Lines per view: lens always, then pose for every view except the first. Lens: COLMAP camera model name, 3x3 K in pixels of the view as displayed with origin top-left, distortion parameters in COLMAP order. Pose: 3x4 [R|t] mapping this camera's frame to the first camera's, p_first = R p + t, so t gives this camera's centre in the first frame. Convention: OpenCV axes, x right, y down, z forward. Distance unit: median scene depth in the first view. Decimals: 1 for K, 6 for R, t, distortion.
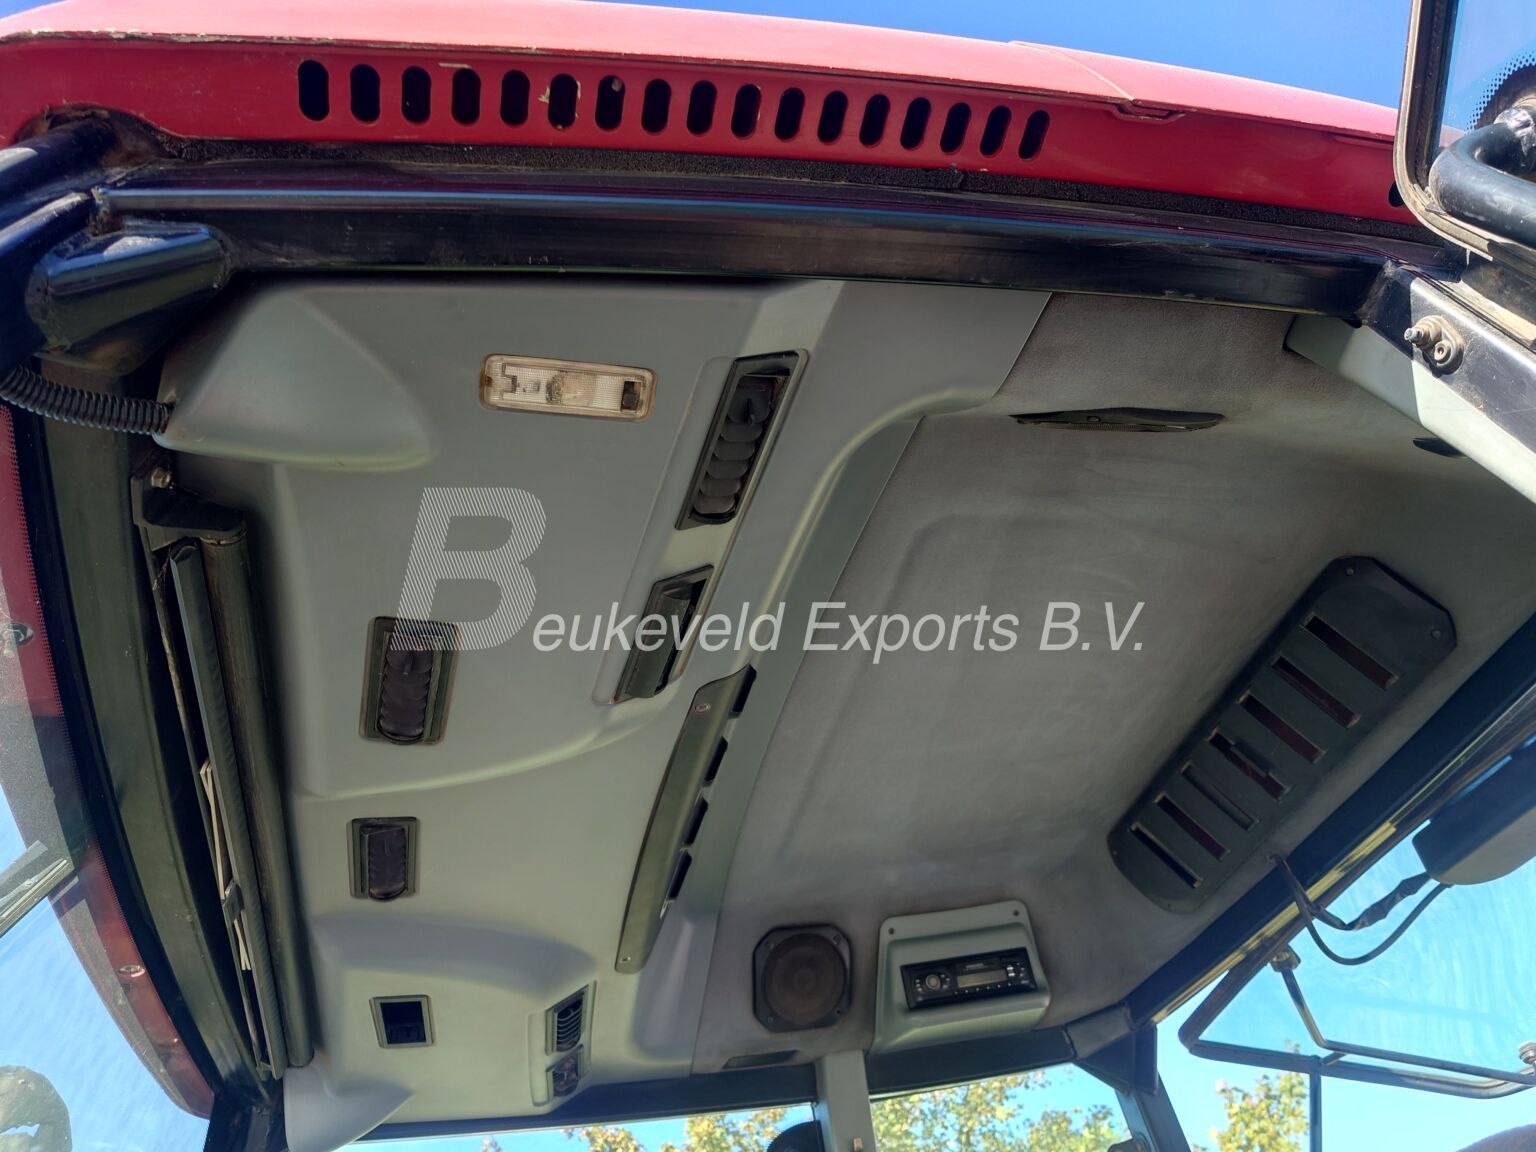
lens RADIAL K [[1100.7, 0, 767.3], [0, 1100.7, 598.1], [0, 0, 1]] dist [0.000127, 0.003806]
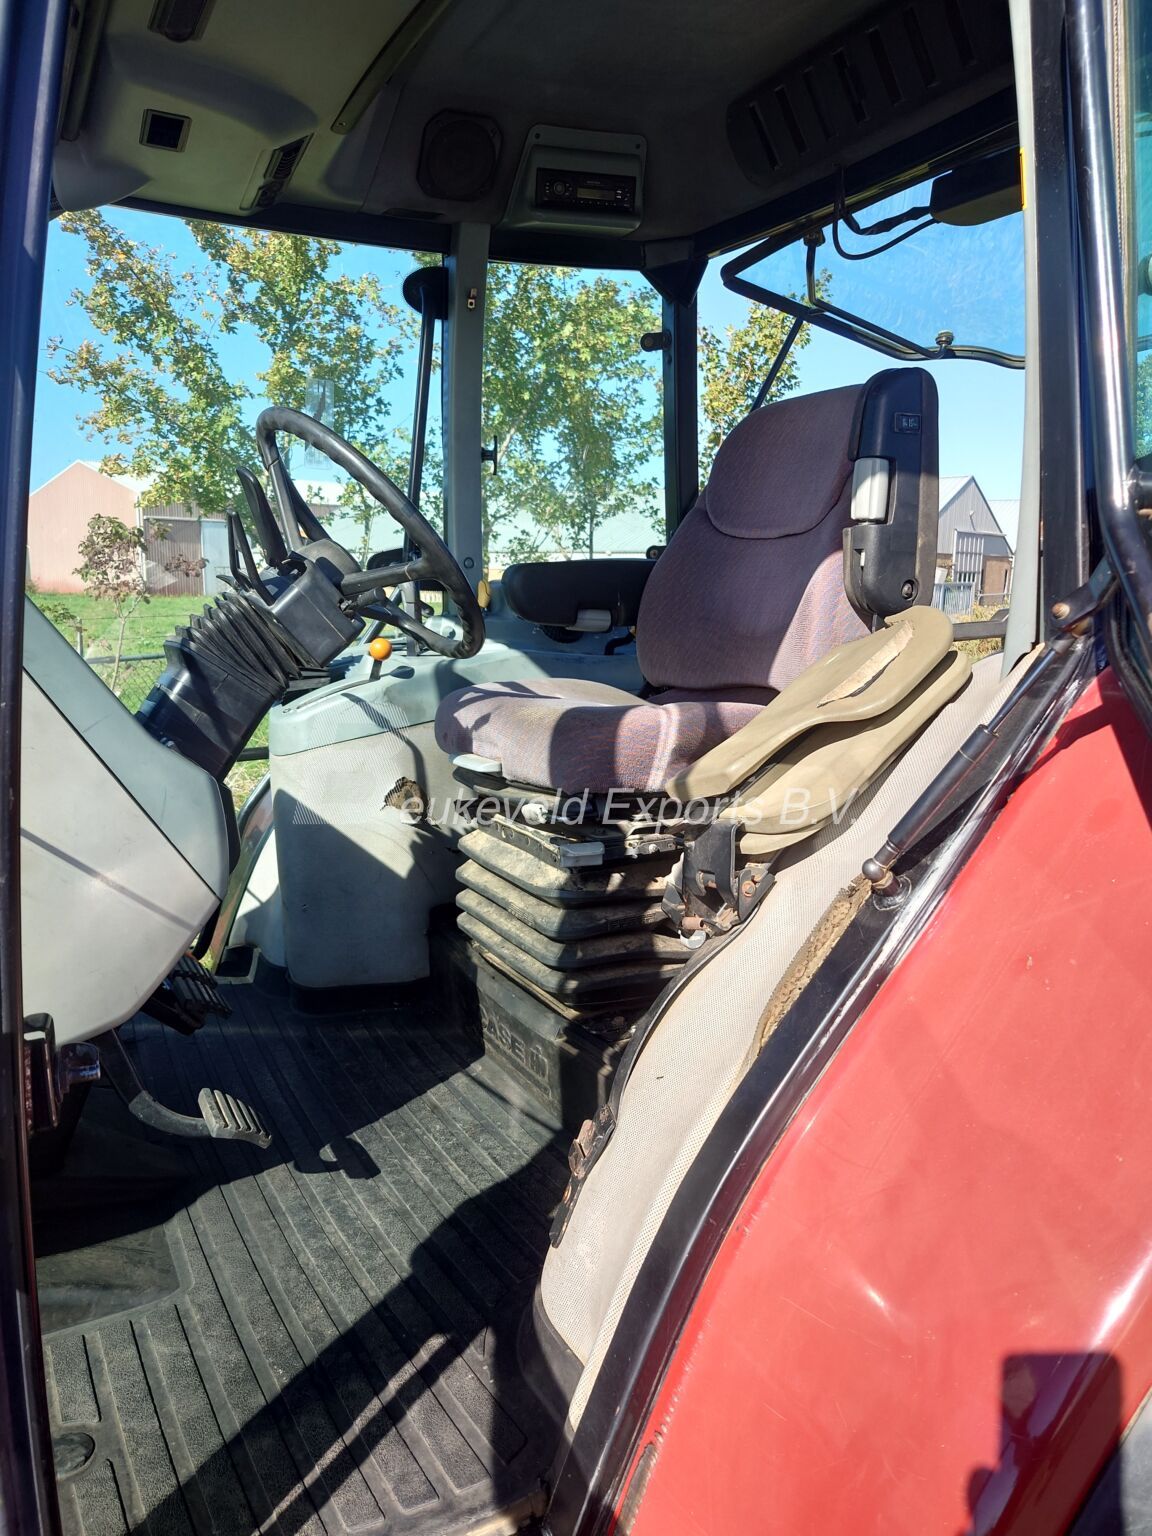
lens RADIAL K [[1100.7, 0, 576.0], [0, 1100.7, 768.0], [0, 0, 1]] dist [0.000127, 0.003806]
pose [[0.953432, 0.112917, 0.279673, -0.111205], [-0.288243, 0.614101, 0.734708, -0.180550], [-0.088786, -0.781108, 0.618051, -0.312808]]
